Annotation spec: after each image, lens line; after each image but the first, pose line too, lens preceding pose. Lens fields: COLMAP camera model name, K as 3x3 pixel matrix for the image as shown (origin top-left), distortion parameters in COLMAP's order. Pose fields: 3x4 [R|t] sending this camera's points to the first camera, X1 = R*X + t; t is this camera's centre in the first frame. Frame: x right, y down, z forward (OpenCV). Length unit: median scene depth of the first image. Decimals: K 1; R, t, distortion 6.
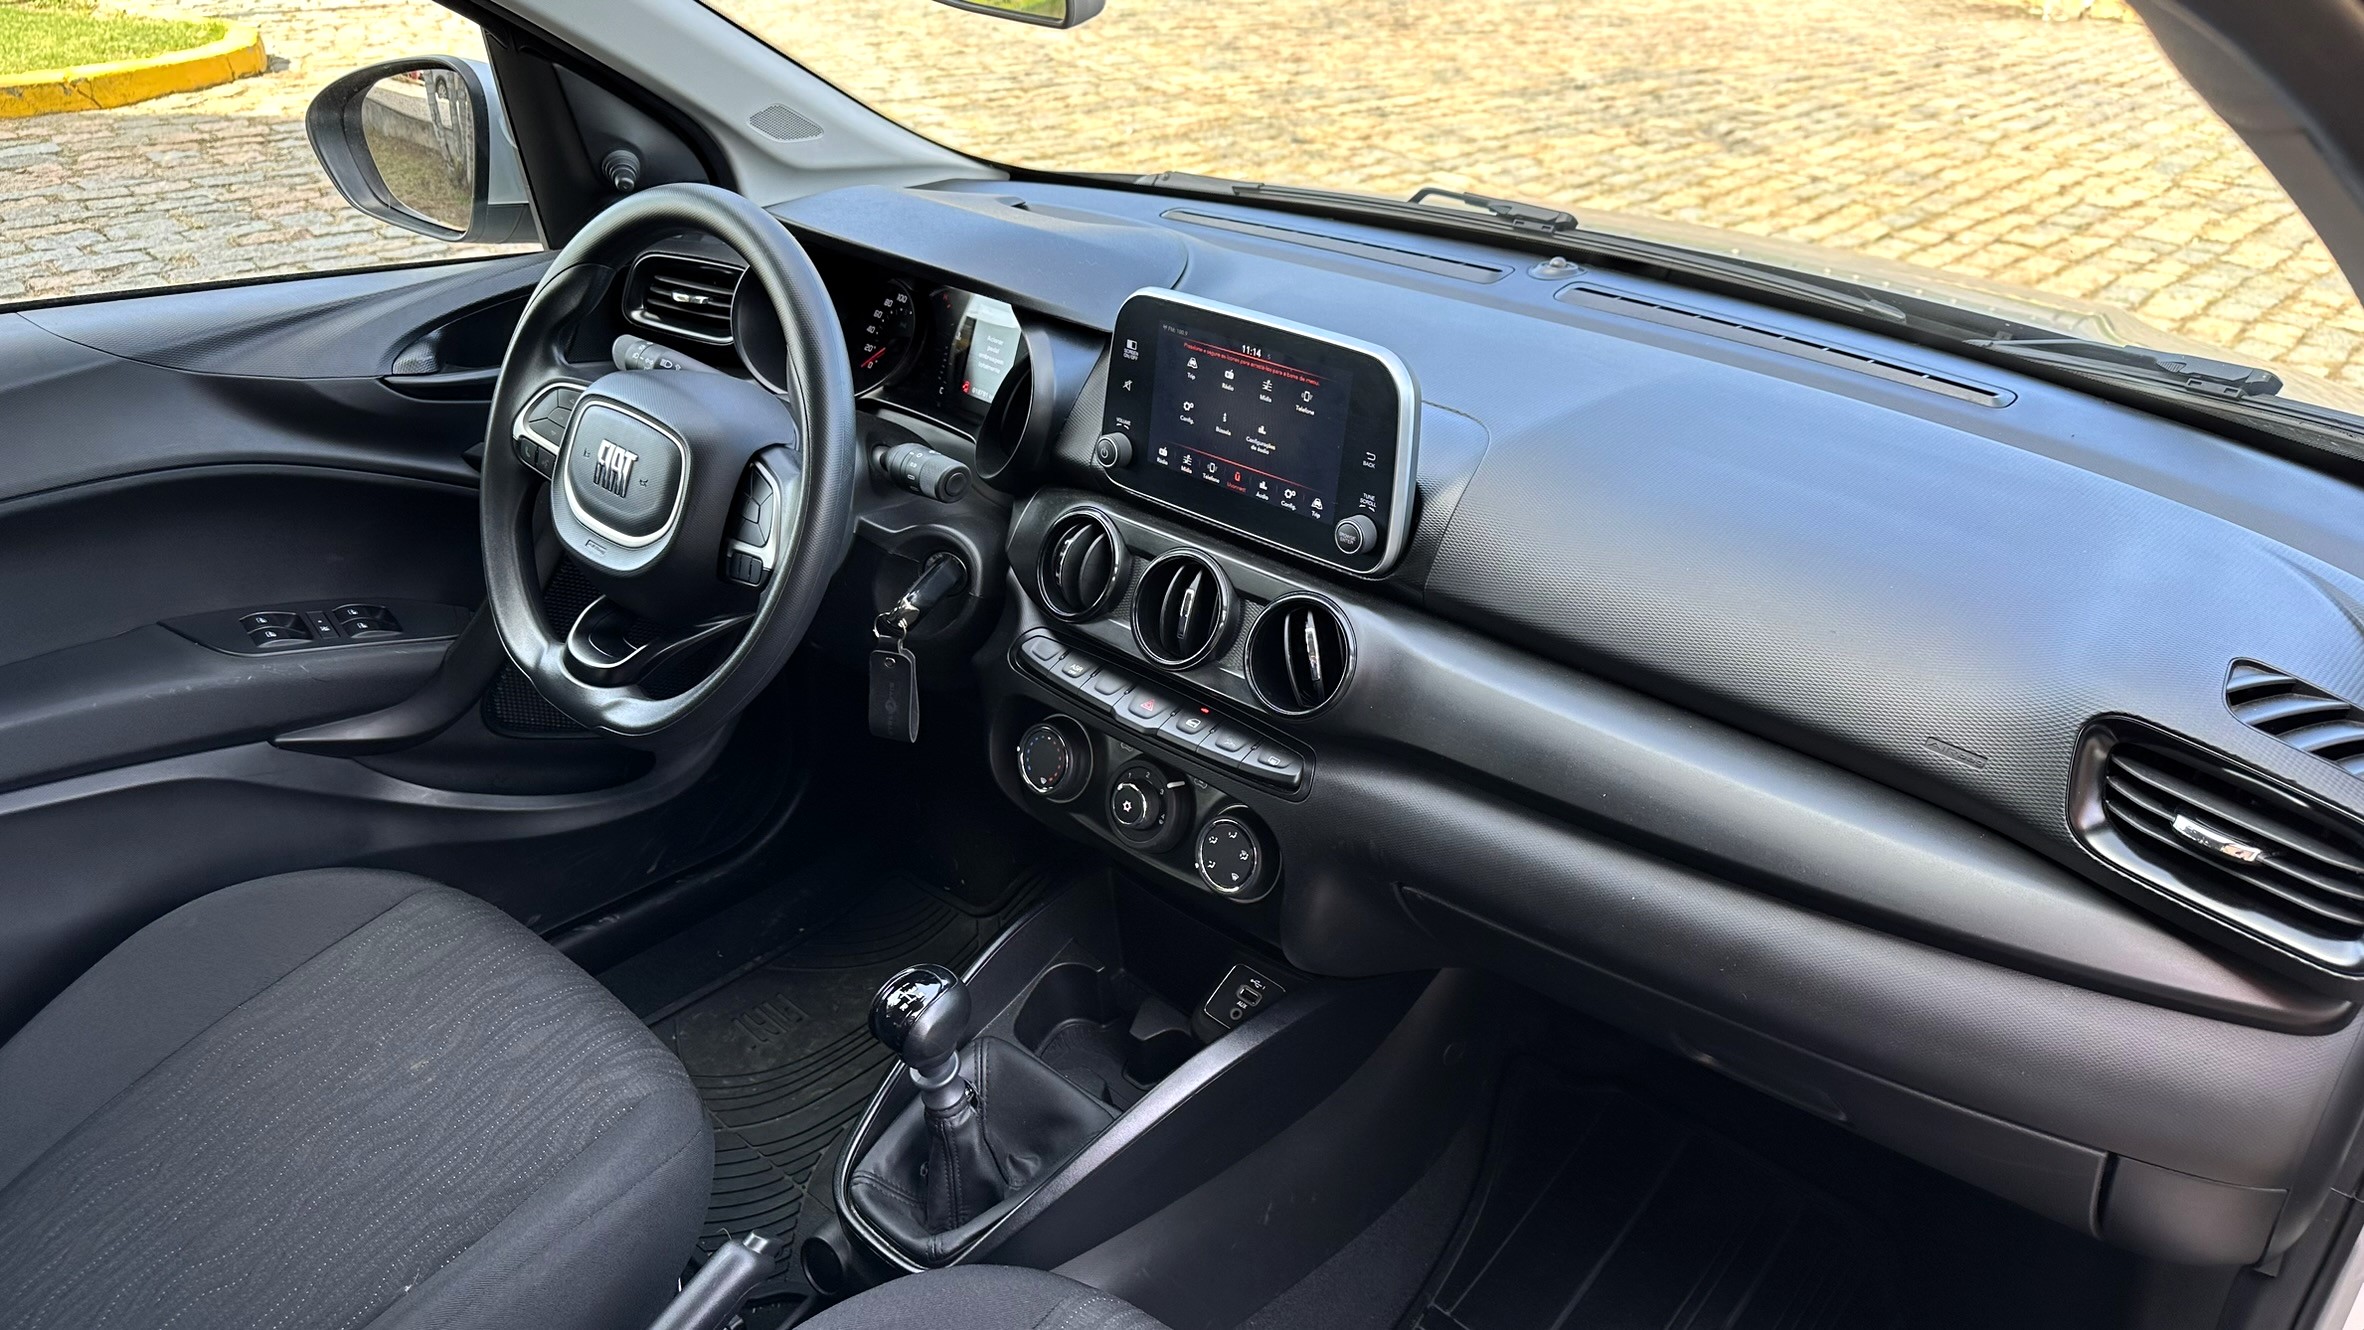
lens RADIAL K [[1694.6, 0, 1192.7], [0, 1694.6, 664.0], [0, 0, 1]] dist [0.078069, -0.074417]
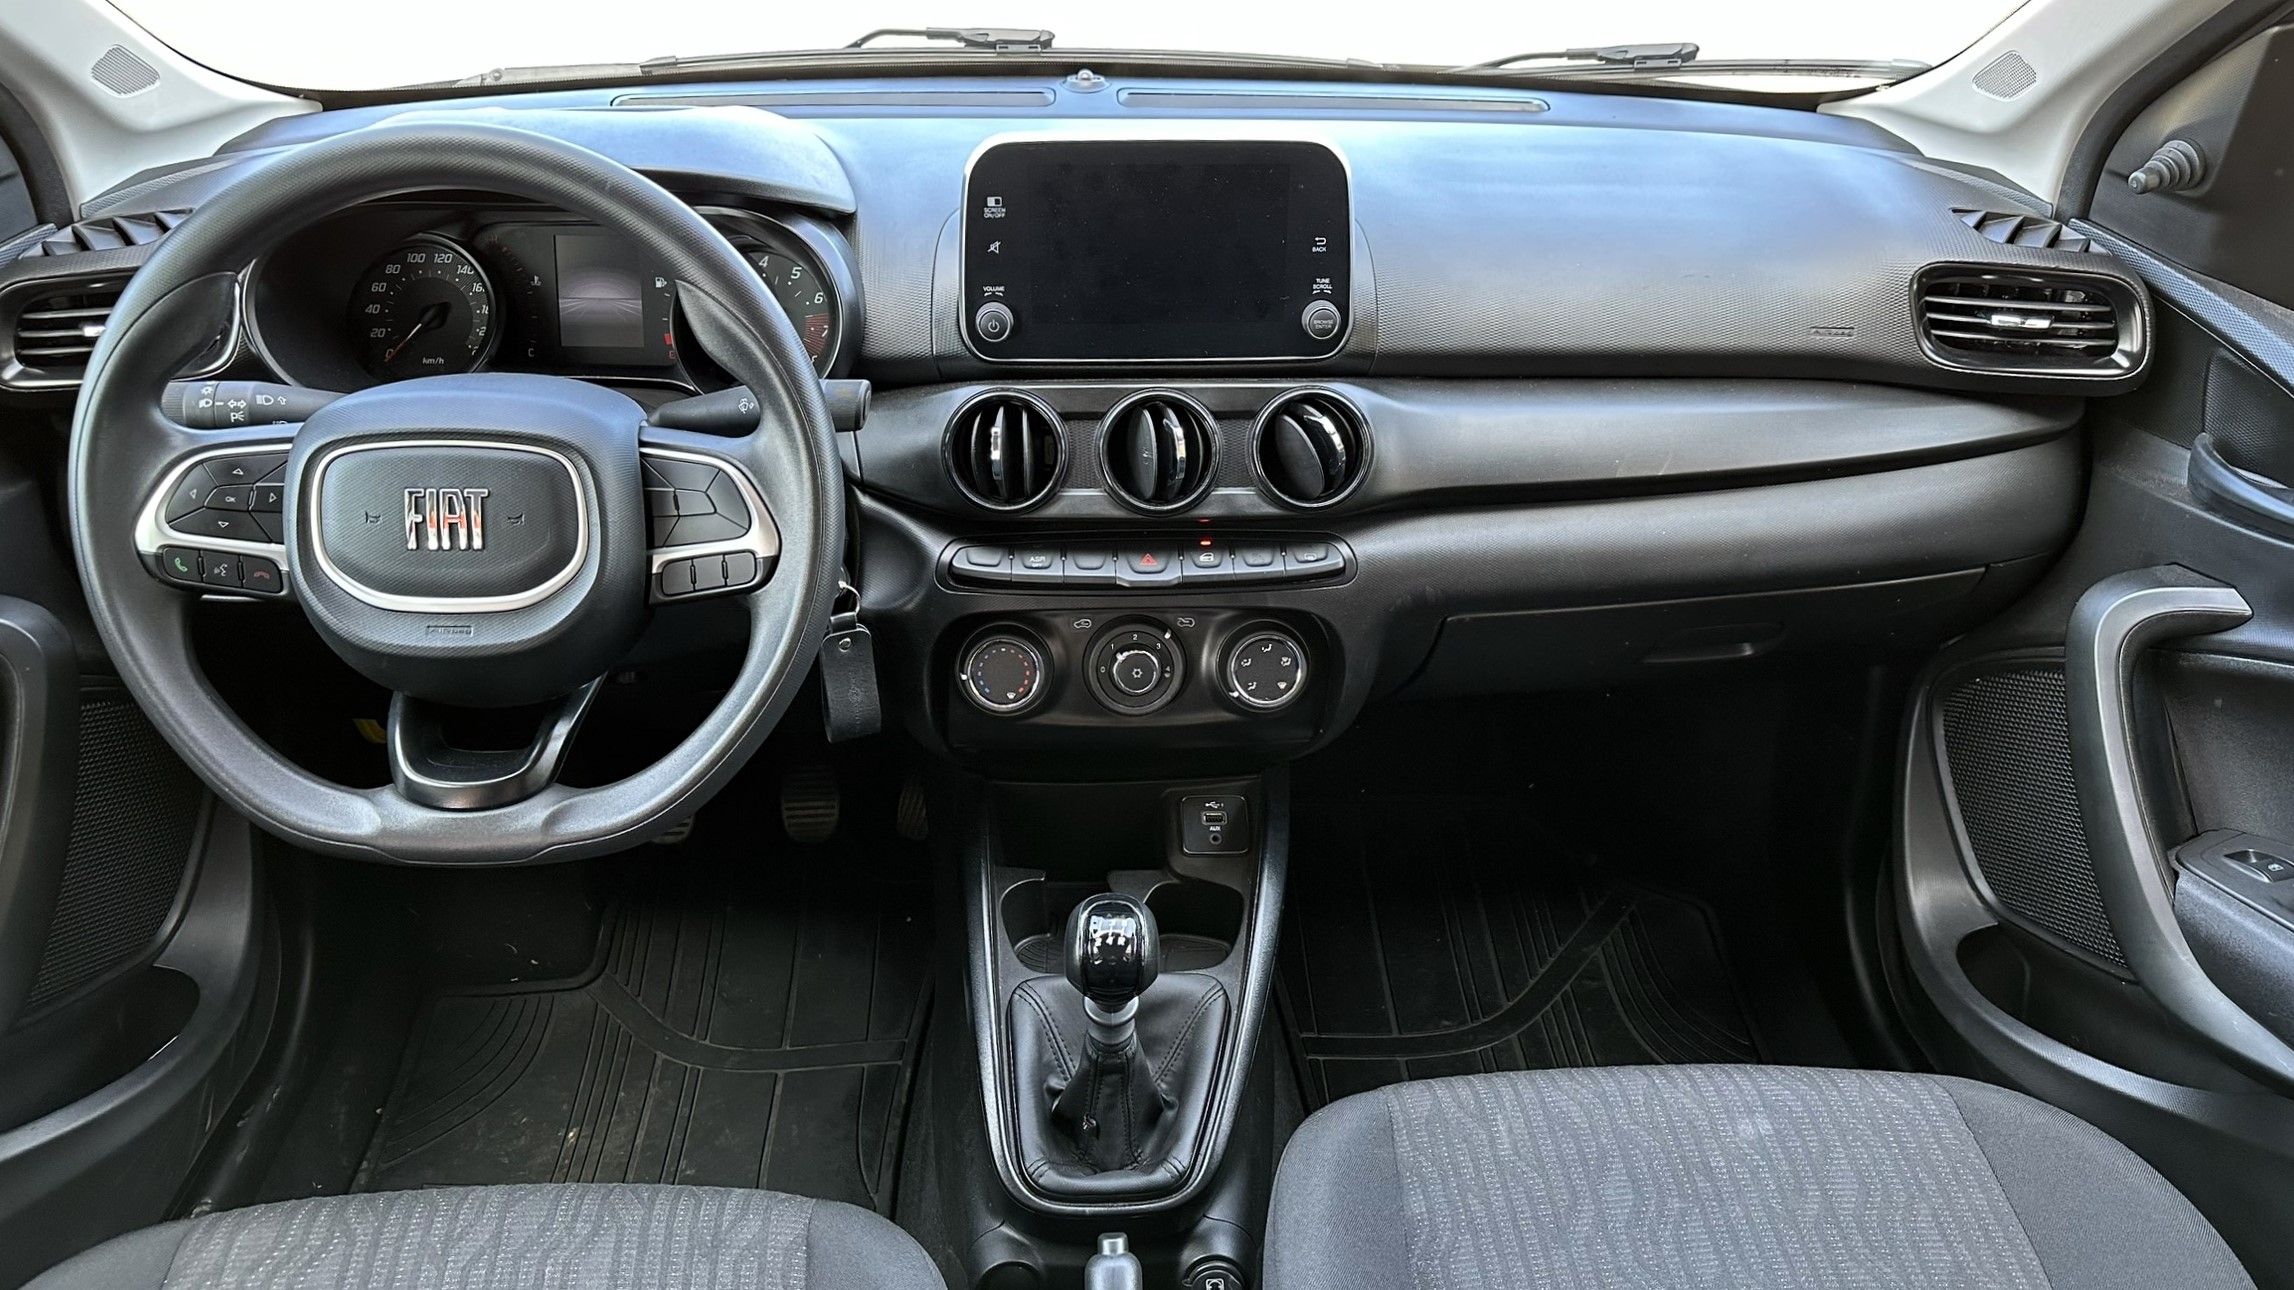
lens RADIAL K [[1644.5, 0, 1159.0], [0, 1644.5, 656.8], [0, 0, 1]] dist [0.078069, -0.074417]
pose [[0.714815, -0.367169, 0.595169, -0.588525], [0.330419, 0.927413, 0.175293, -0.085745], [-0.616330, 0.071354, 0.784249, 0.258125]]
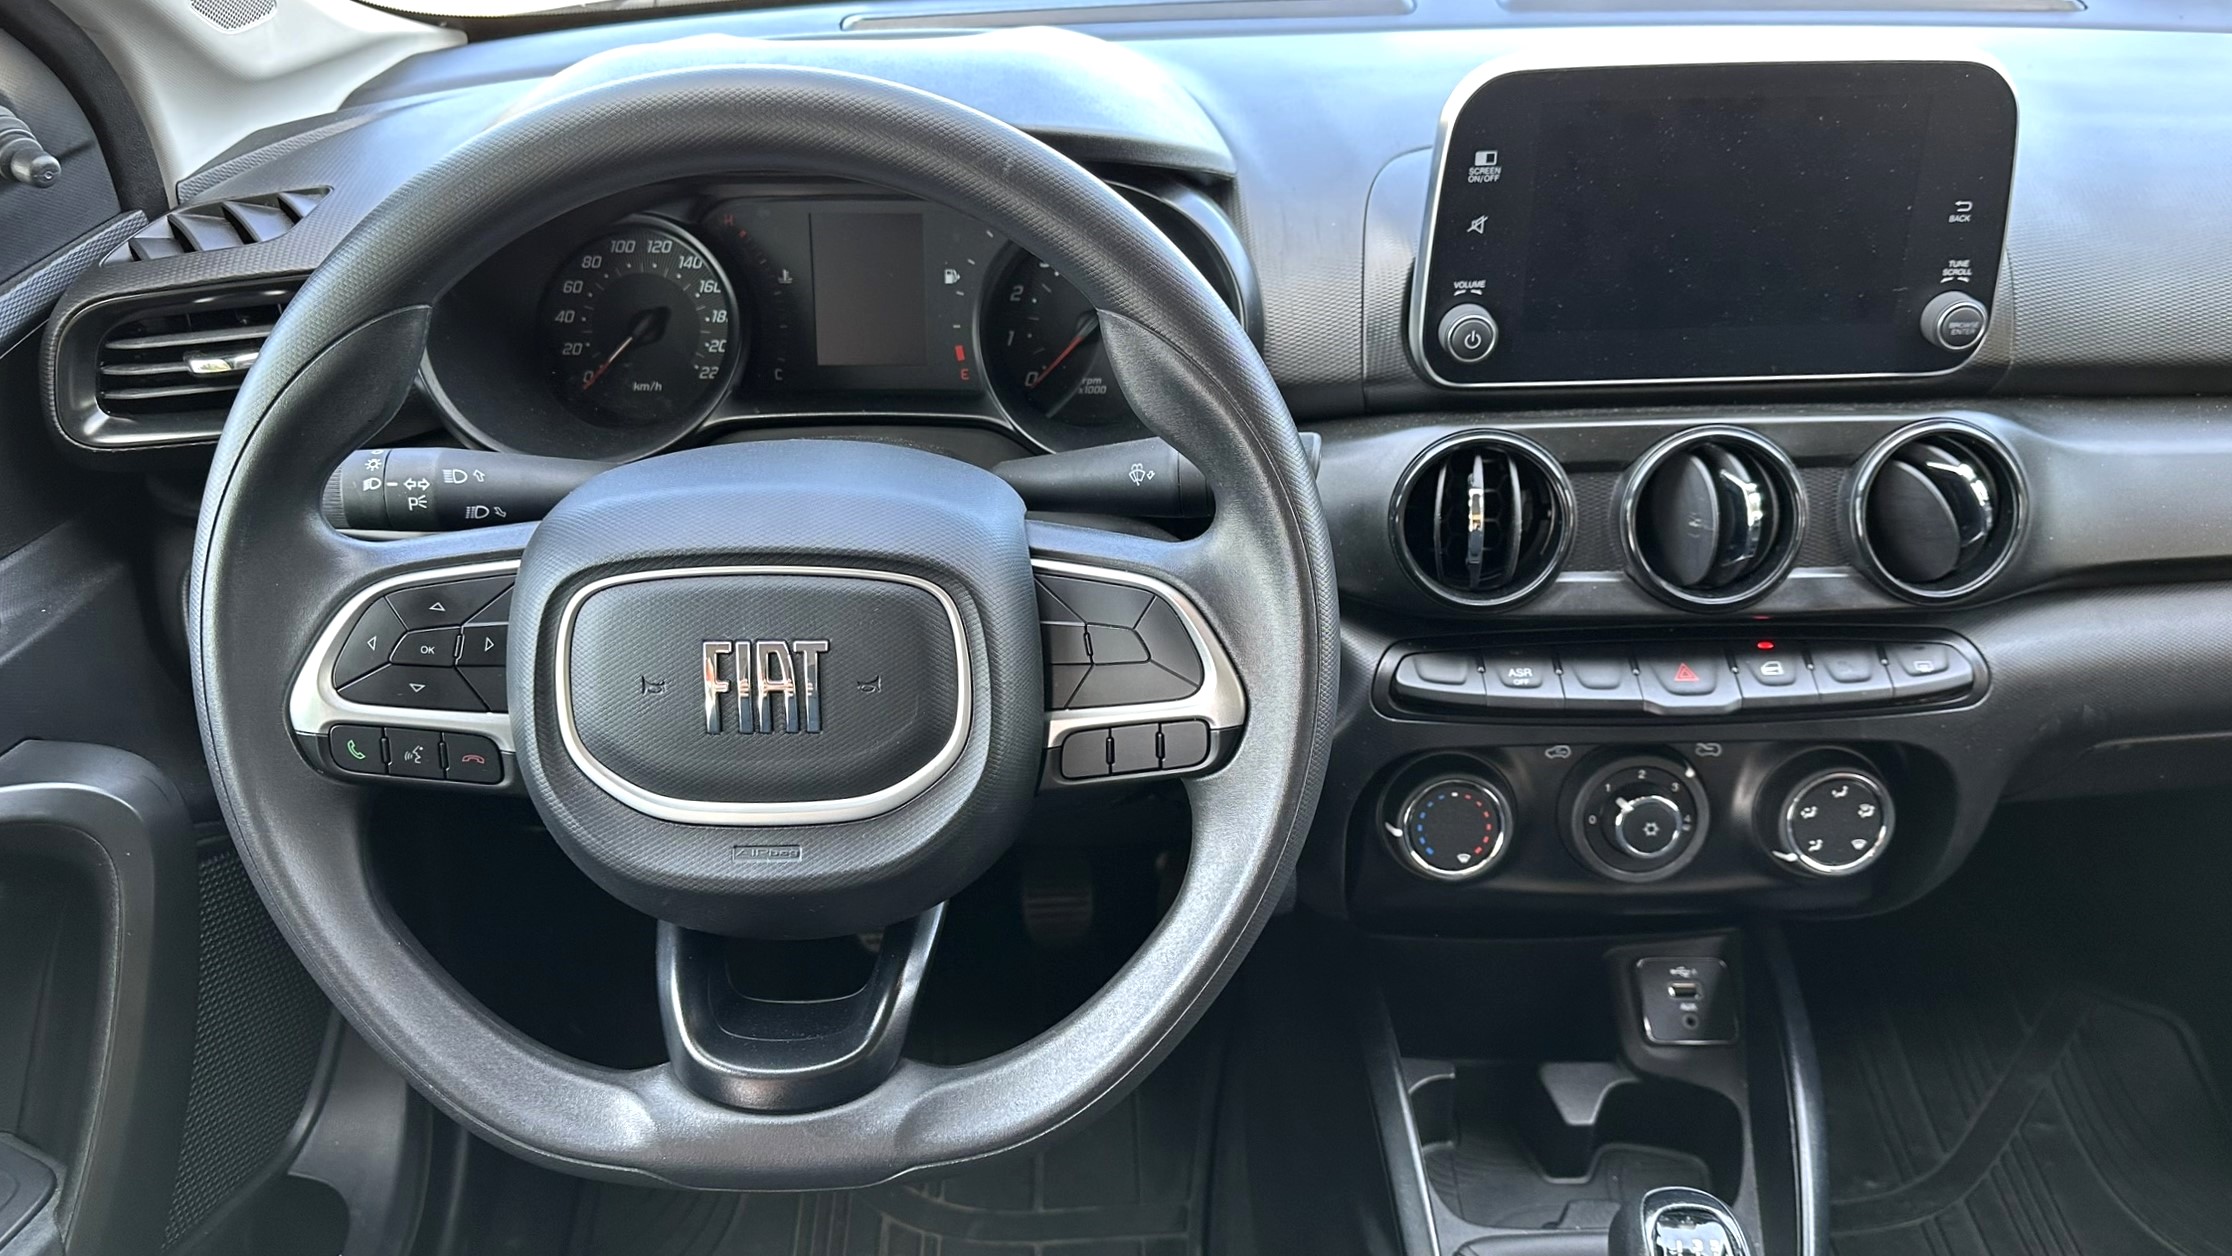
lens RADIAL K [[1600.0, 0, 1111.8], [0, 1600.0, 619.2], [0, 0, 1]] dist [0.078069, -0.074417]
pose [[0.733779, -0.389447, 0.556687, -0.526178], [0.342017, 0.919741, 0.192614, -0.191809], [-0.587021, 0.049060, 0.808084, 0.605986]]
